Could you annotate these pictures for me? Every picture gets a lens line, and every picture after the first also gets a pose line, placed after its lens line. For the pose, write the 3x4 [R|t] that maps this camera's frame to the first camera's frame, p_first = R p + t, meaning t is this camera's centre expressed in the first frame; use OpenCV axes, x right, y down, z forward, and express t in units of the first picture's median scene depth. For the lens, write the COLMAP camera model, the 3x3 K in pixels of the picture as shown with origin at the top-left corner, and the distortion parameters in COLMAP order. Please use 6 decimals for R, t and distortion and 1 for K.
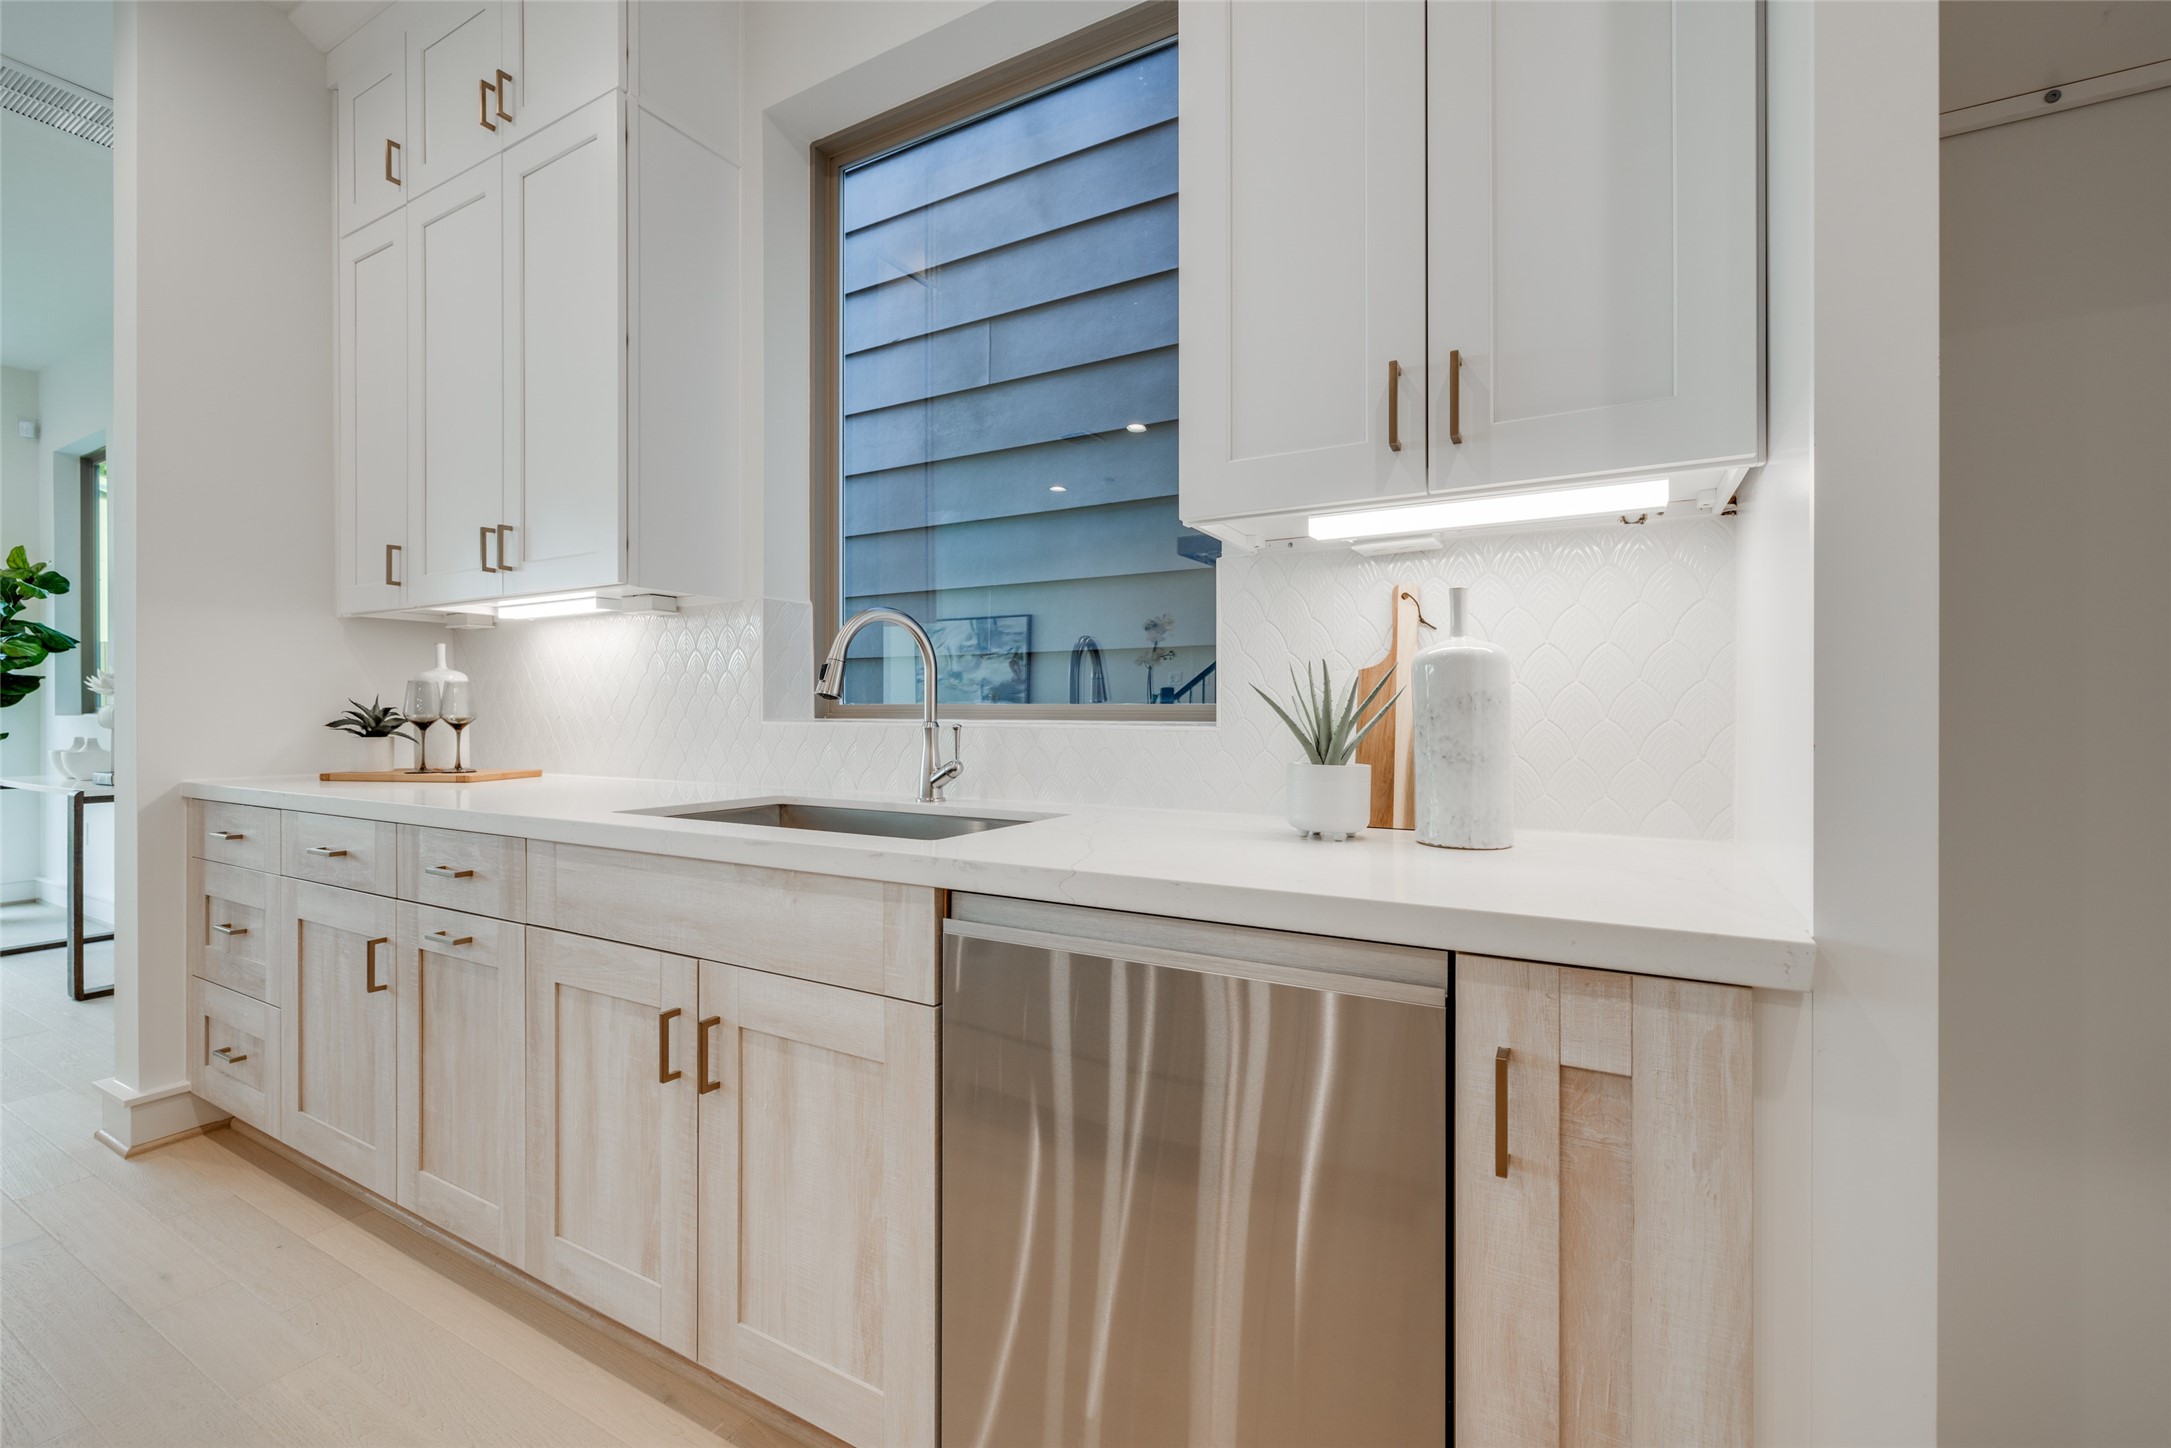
lens RADIAL K [[913.0, 0, 1093.6], [0, 913.0, 712.8], [0, 0, 1]] dist [-0.000876, 0.000391]
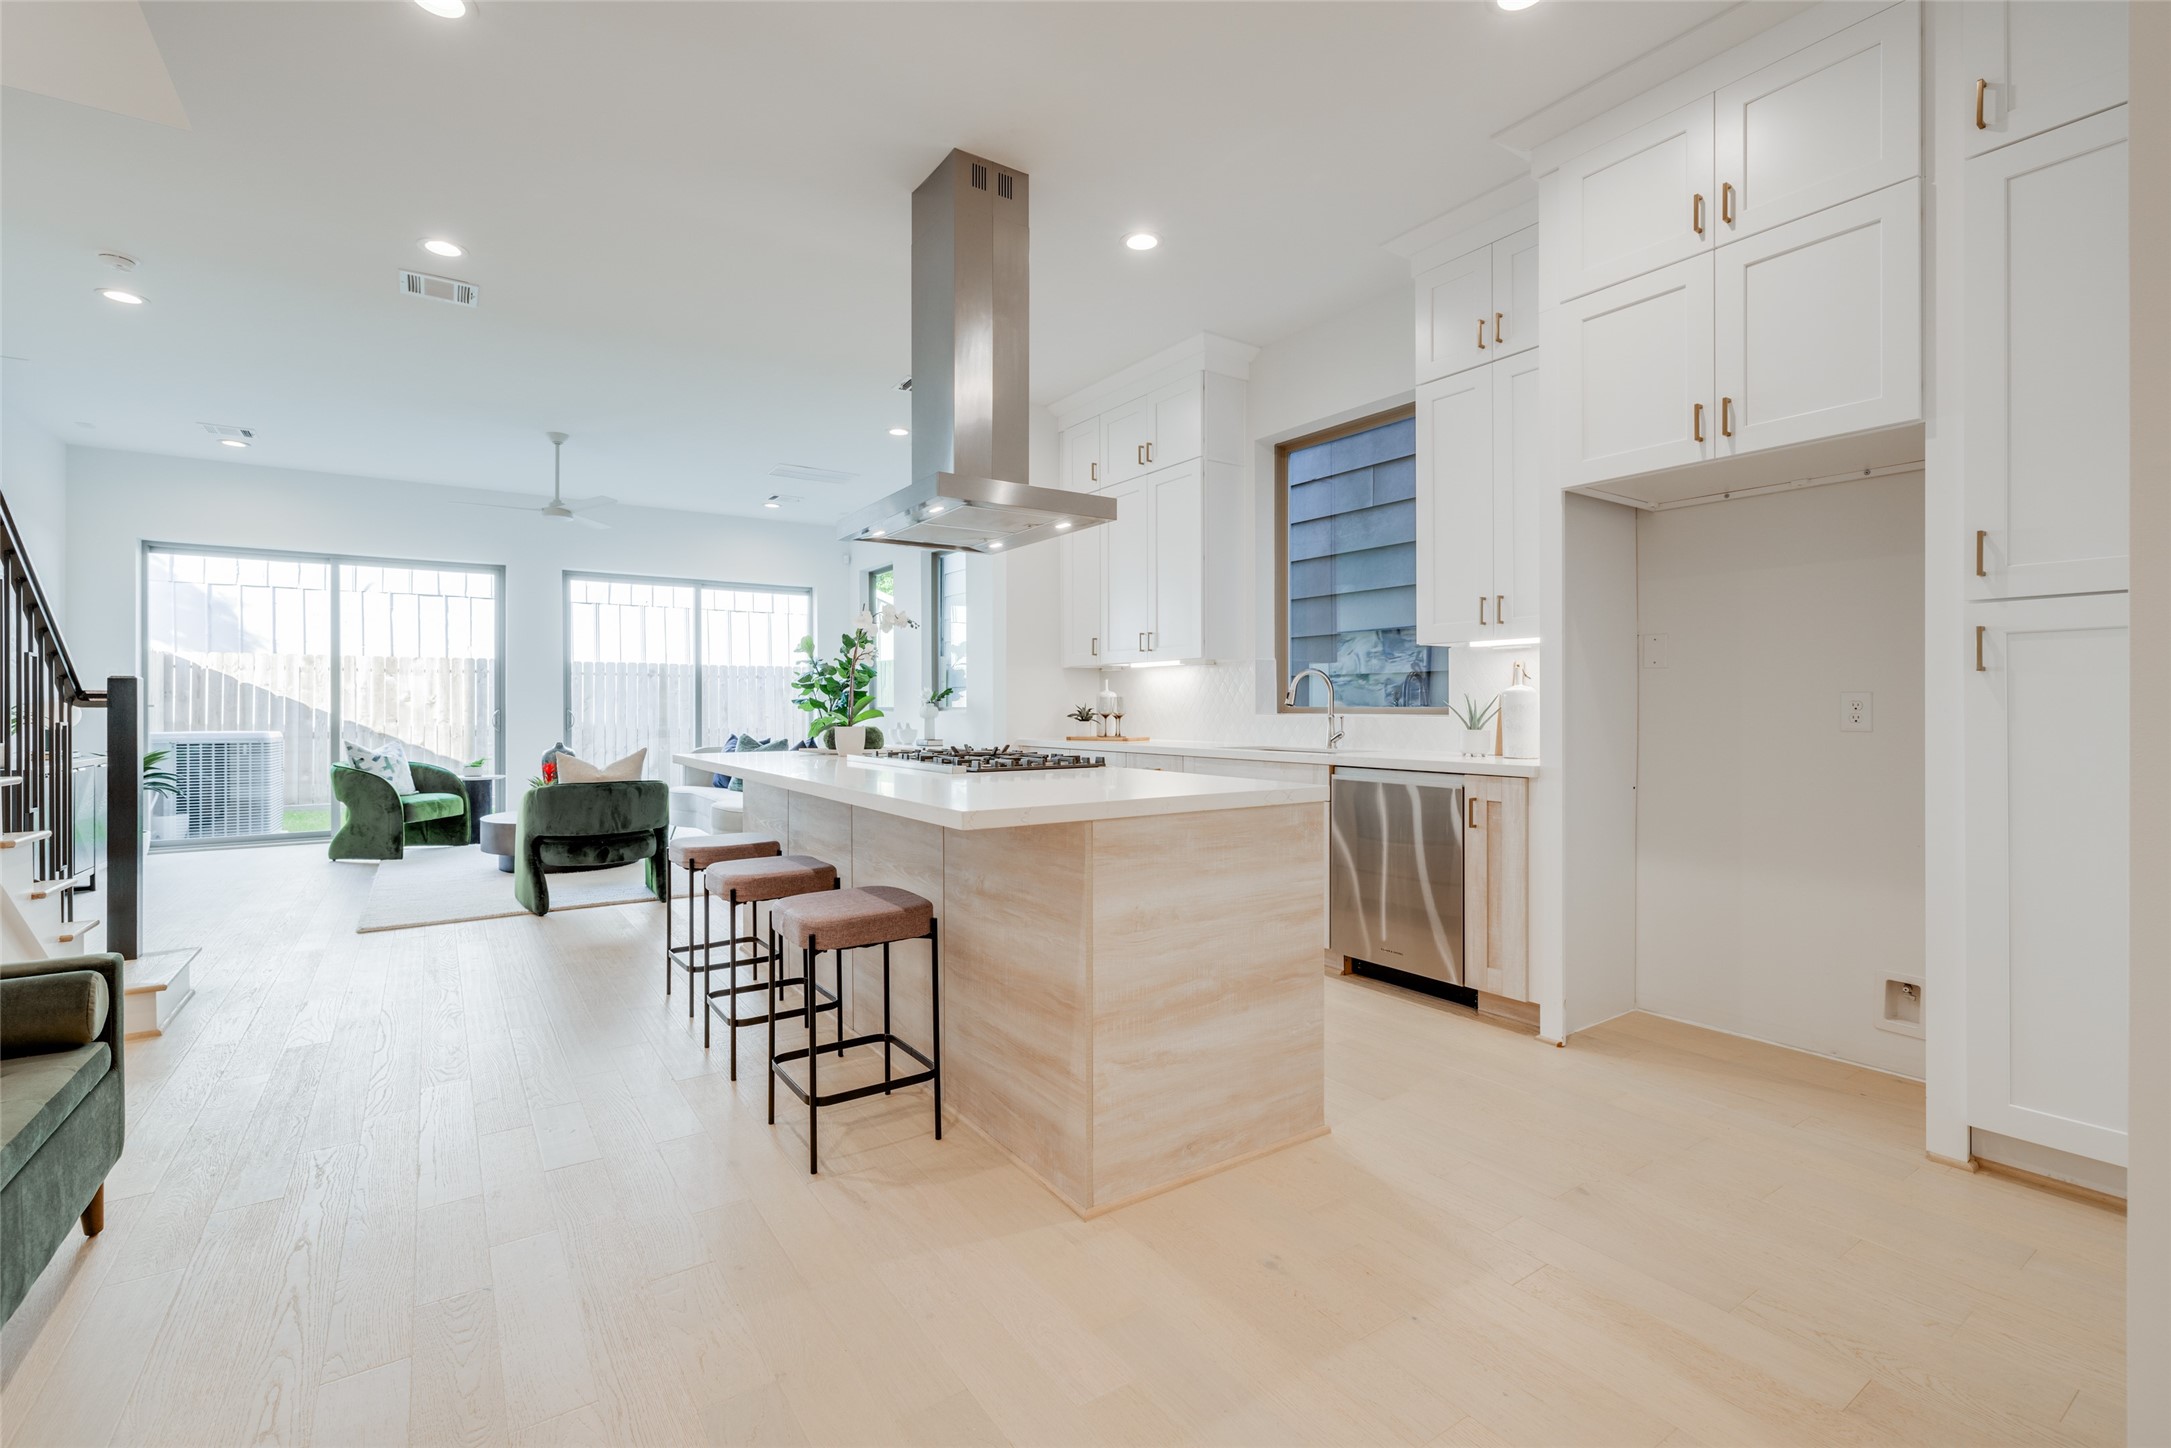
lens RADIAL K [[953.9, 0, 1067.0], [0, 953.9, 706.6], [0, 0, 1]] dist [0.000591, 0.000518]
pose [[0.894459, -0.001831, -0.447146, 0.266293], [0.000835, 0.999997, -0.002425, -0.005194], [0.447149, 0.001796, 0.894458, -1.280772]]
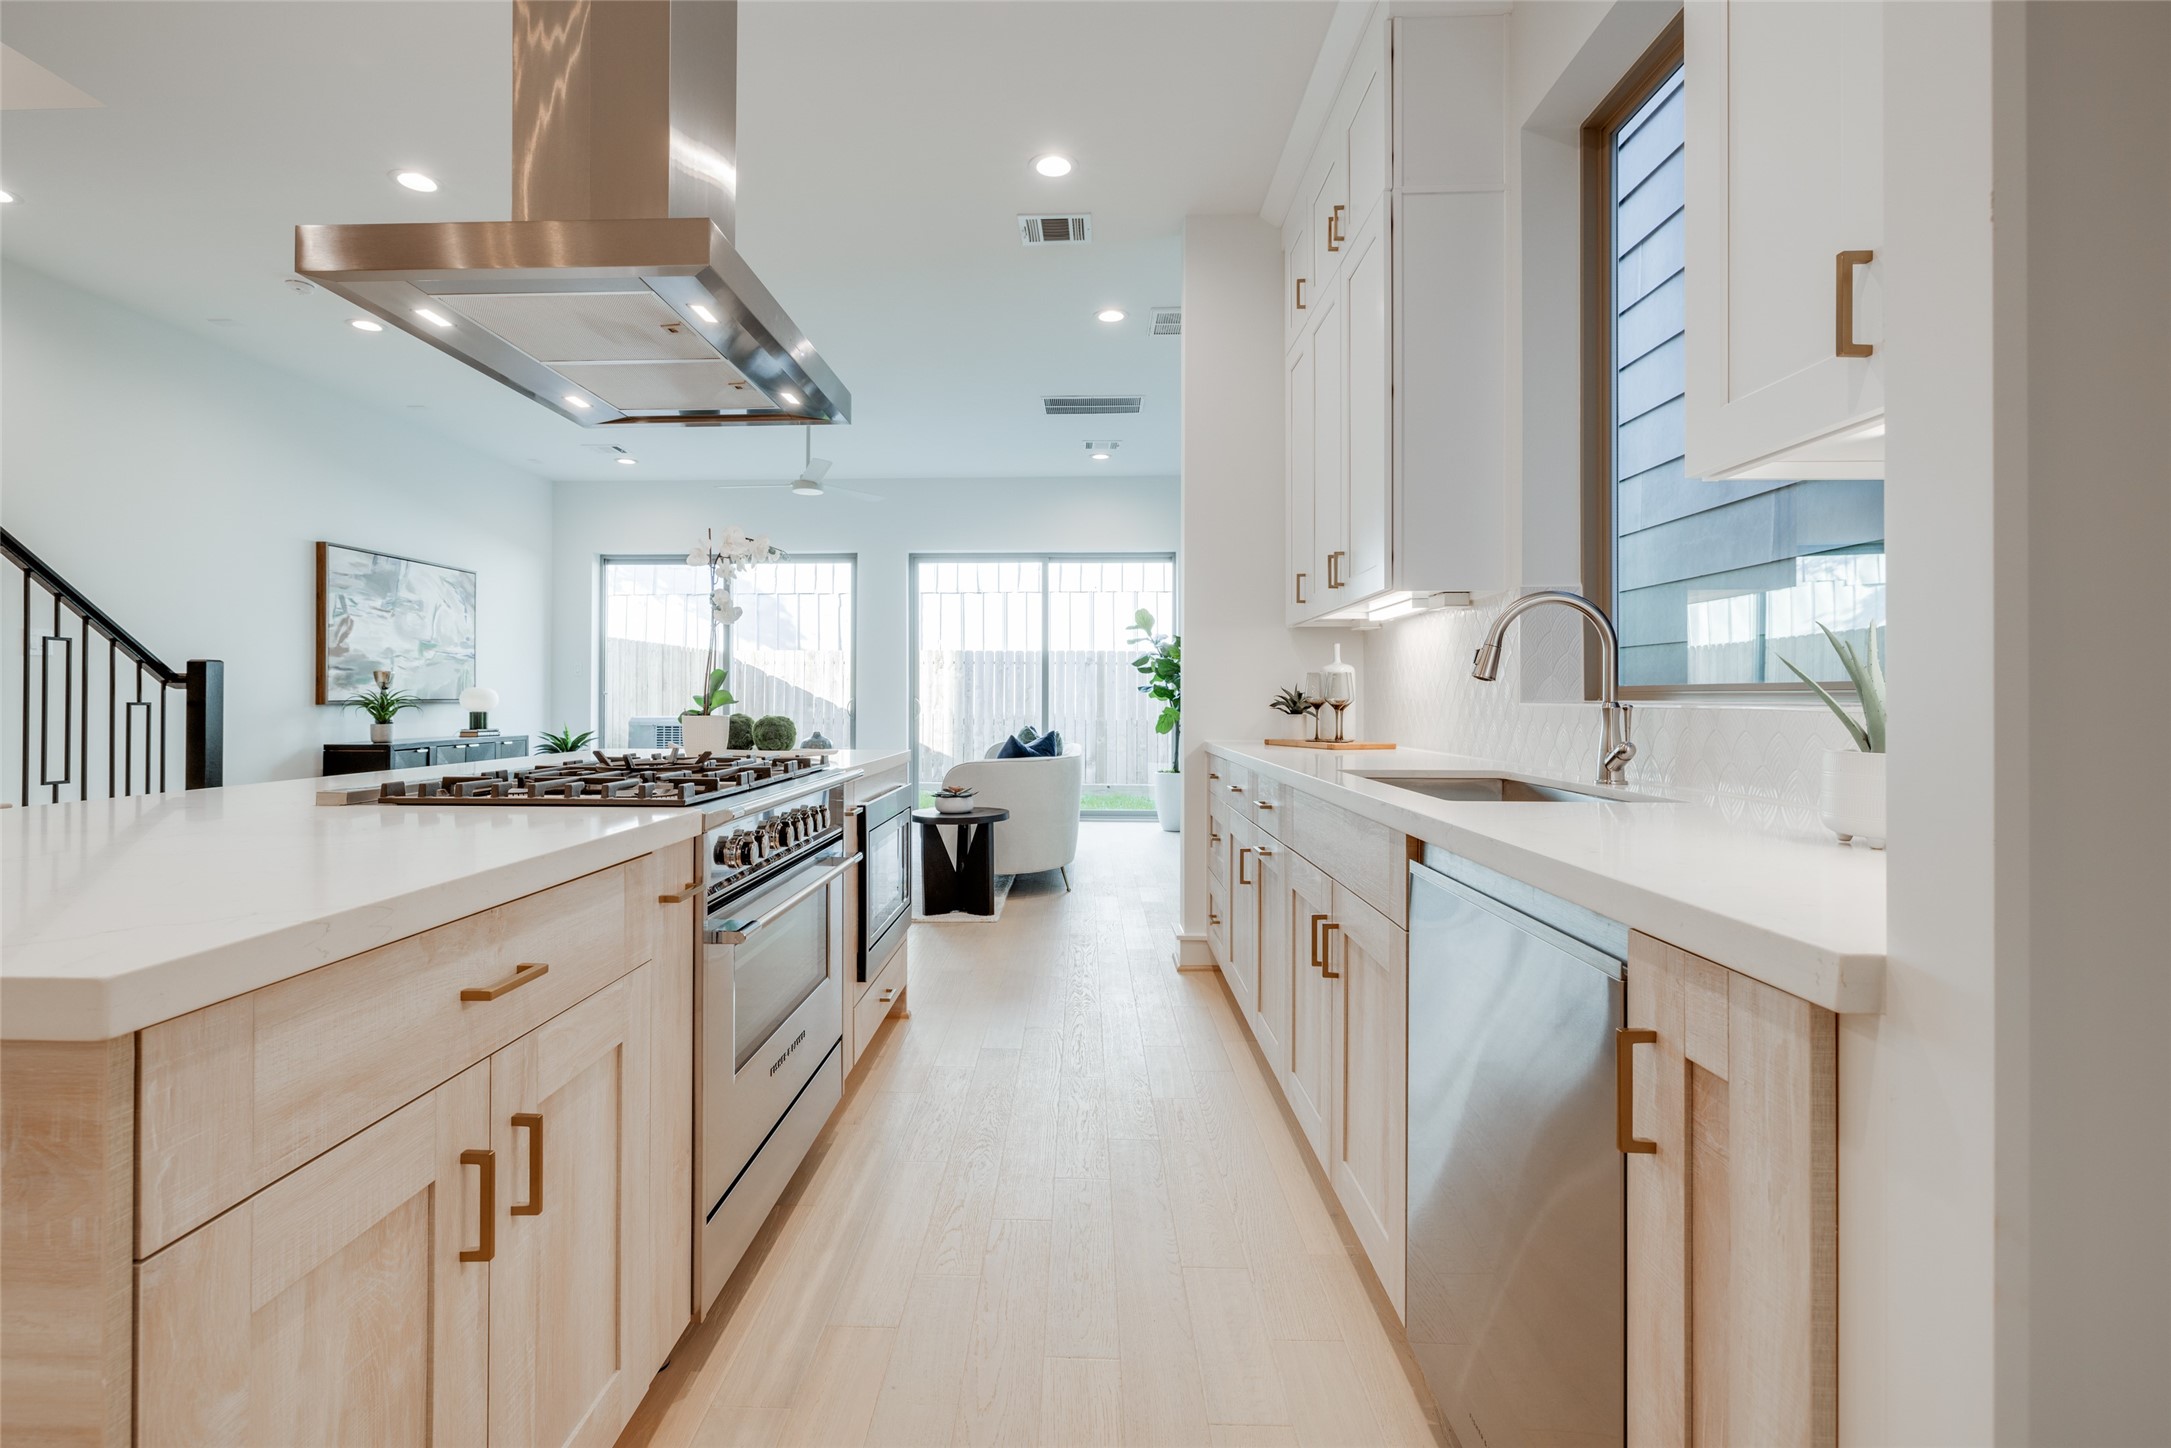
lens RADIAL K [[990.7, 0, 1050.3], [0, 990.7, 695.9], [0, 0, 1]] dist [0.001424, 0.000310]
pose [[0.462425, -0.003639, -0.886651, 0.402991], [-0.002424, 0.999983, -0.005369, 0.008434], [0.886655, 0.004632, 0.462408, -0.016746]]
